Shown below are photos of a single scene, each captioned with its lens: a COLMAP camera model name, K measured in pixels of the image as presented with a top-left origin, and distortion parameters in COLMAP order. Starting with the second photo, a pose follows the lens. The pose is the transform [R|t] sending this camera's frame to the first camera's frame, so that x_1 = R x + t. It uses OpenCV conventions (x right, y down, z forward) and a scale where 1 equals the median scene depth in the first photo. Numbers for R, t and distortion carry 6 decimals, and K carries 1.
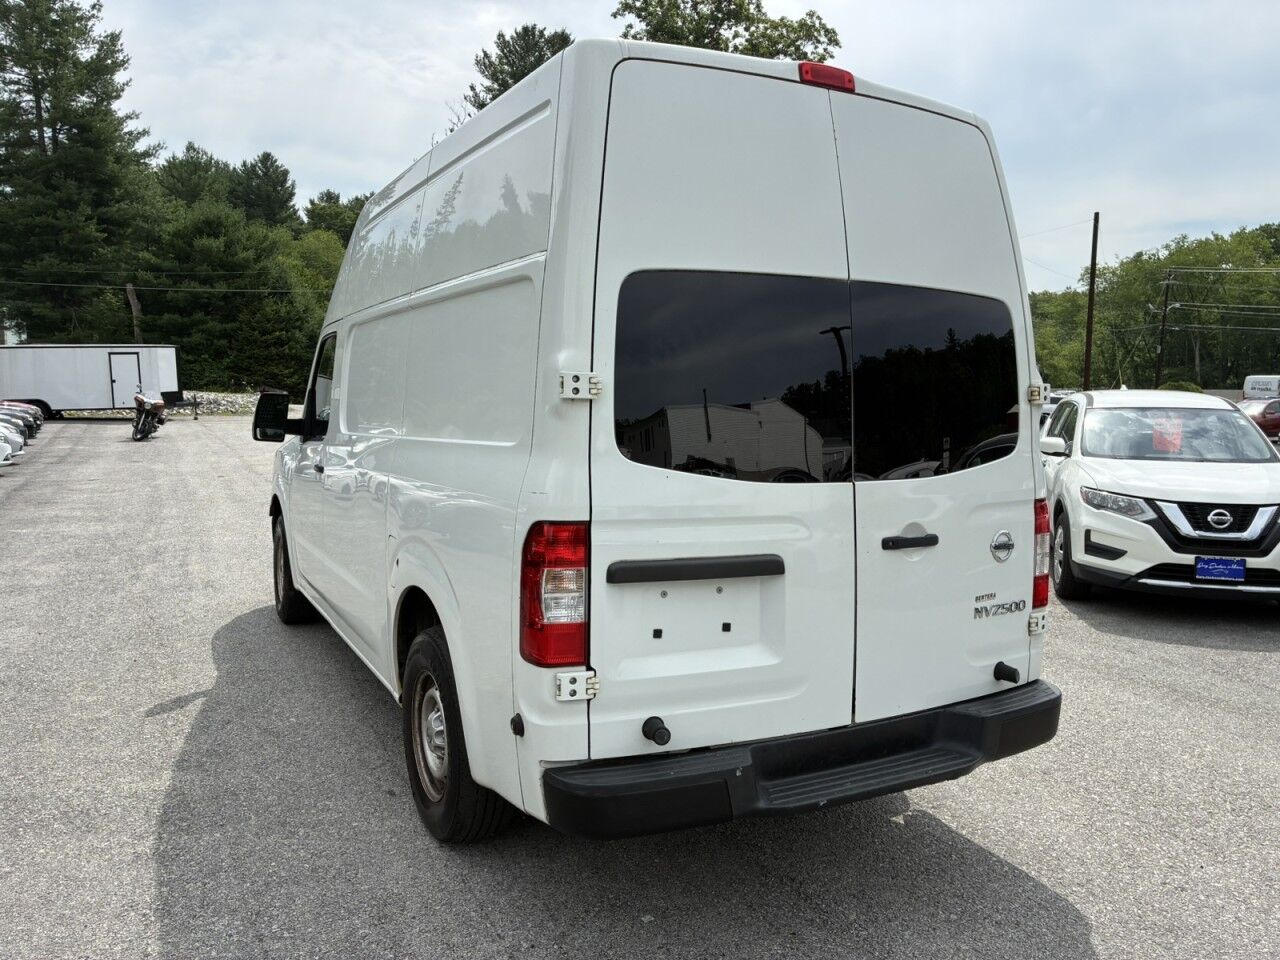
lens RADIAL K [[965.4, 0, 644.9], [0, 965.4, 475.7], [0, 0, 1]] dist [0.072636, -0.107257]
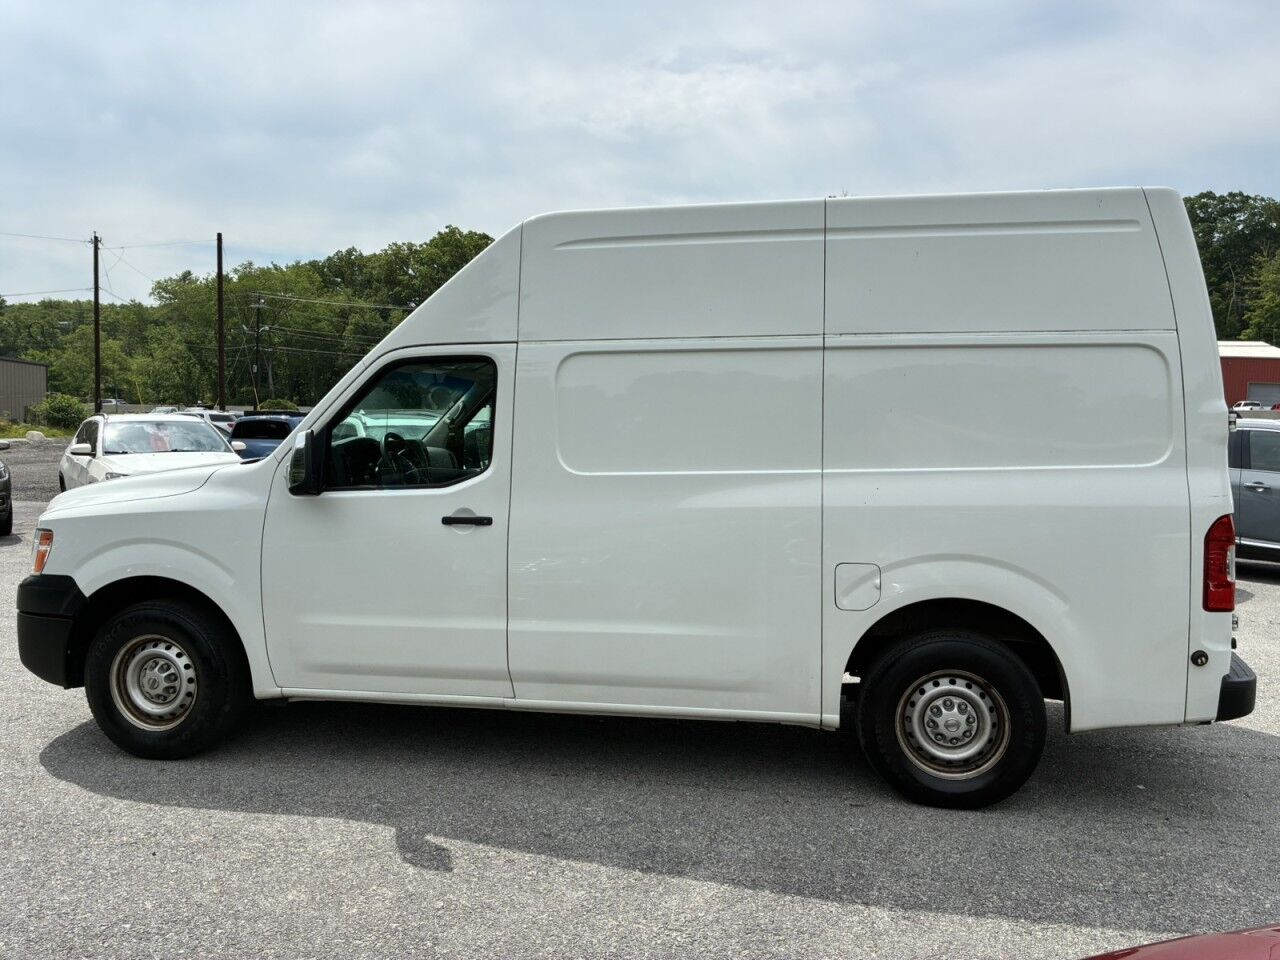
lens RADIAL K [[965.4, 0, 644.9], [0, 965.4, 475.7], [0, 0, 1]] dist [0.072636, -0.107257]
pose [[0.610502, -0.055910, 0.790039, -1.132106], [0.068580, 0.997490, 0.017596, -0.061736], [-0.789040, 0.043439, 0.612804, 0.480154]]
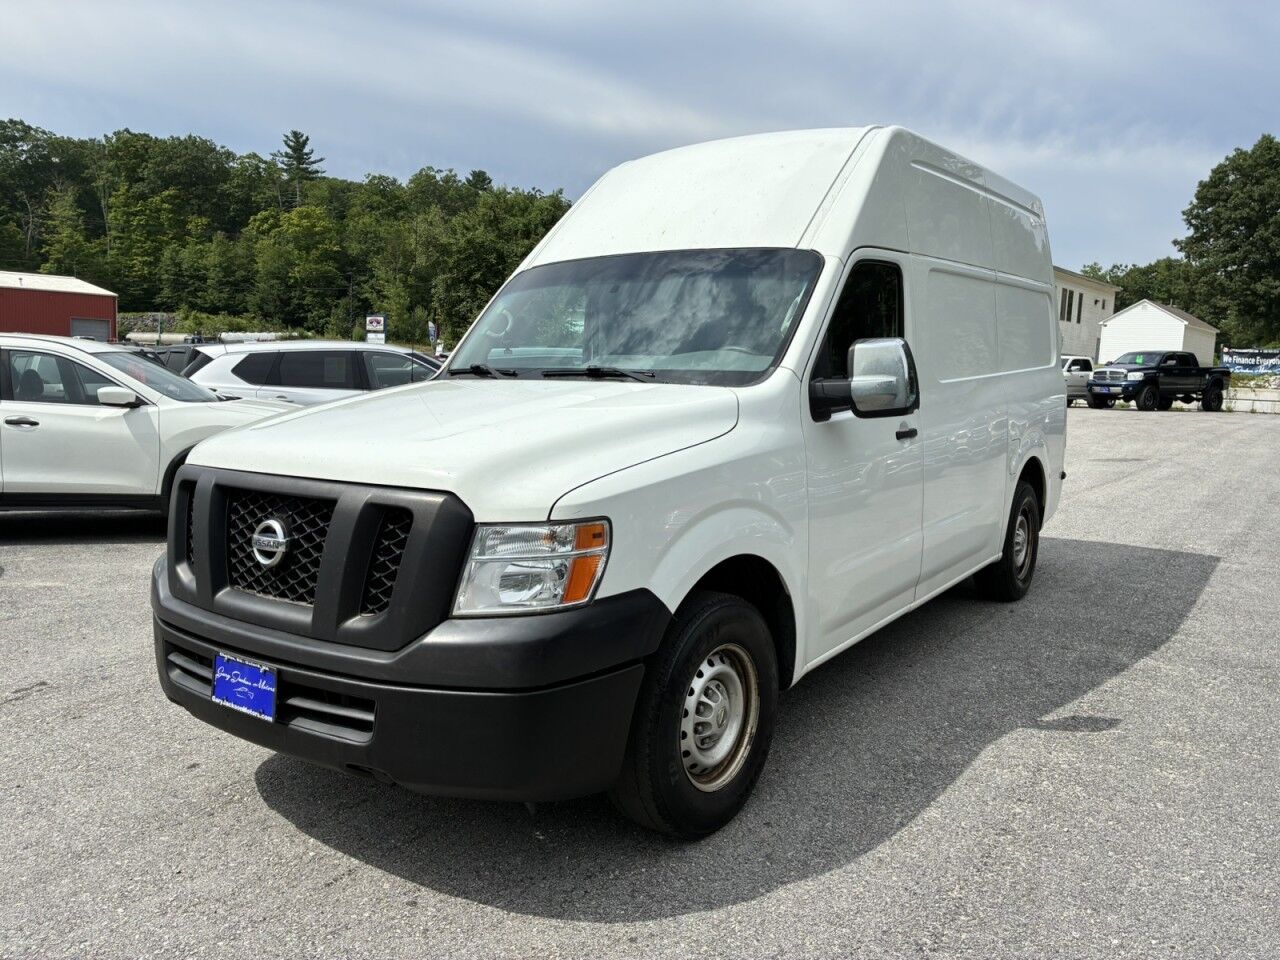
lens RADIAL K [[965.4, 0, 644.9], [0, 965.4, 475.7], [0, 0, 1]] dist [0.072636, -0.107257]
pose [[-0.445372, -0.119779, 0.887297, -1.219860], [0.067900, 0.983639, 0.166867, -0.154767], [-0.892767, 0.134565, -0.429952, 1.966866]]
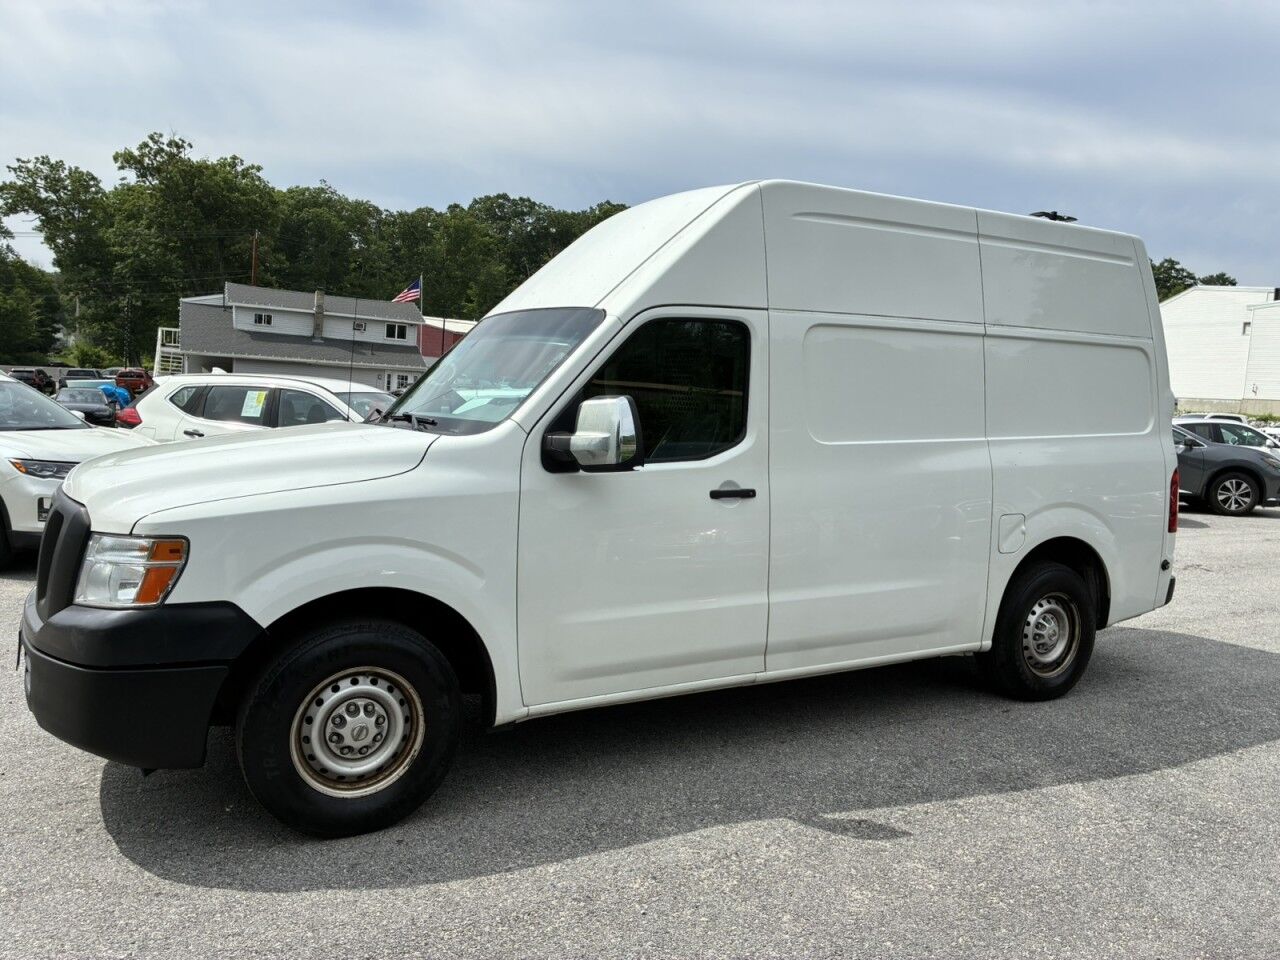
lens RADIAL K [[965.4, 0, 644.9], [0, 965.4, 475.7], [0, 0, 1]] dist [0.072636, -0.107257]
pose [[-0.020904, -0.091220, 0.995611, -1.412970], [0.053216, 0.994316, 0.092219, -0.123436], [-0.998364, 0.054910, -0.015931, 1.379109]]
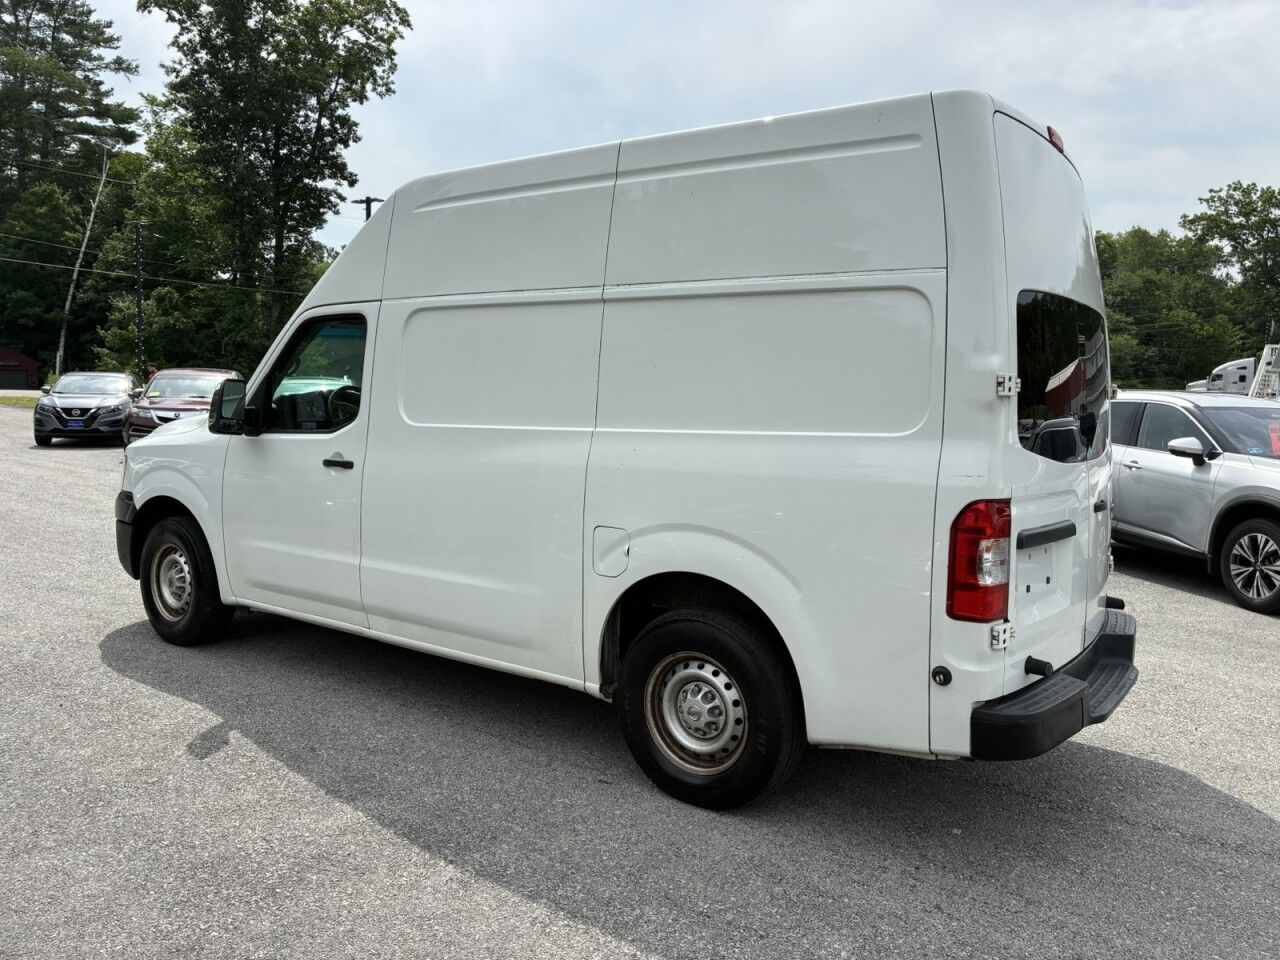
lens RADIAL K [[965.4, 0, 644.9], [0, 965.4, 475.7], [0, 0, 1]] dist [0.072636, -0.107257]
pose [[0.893699, -0.027978, 0.447794, -0.618795], [0.021463, 0.999577, 0.019619, -0.008974], [-0.448154, -0.007923, 0.893921, 0.076670]]
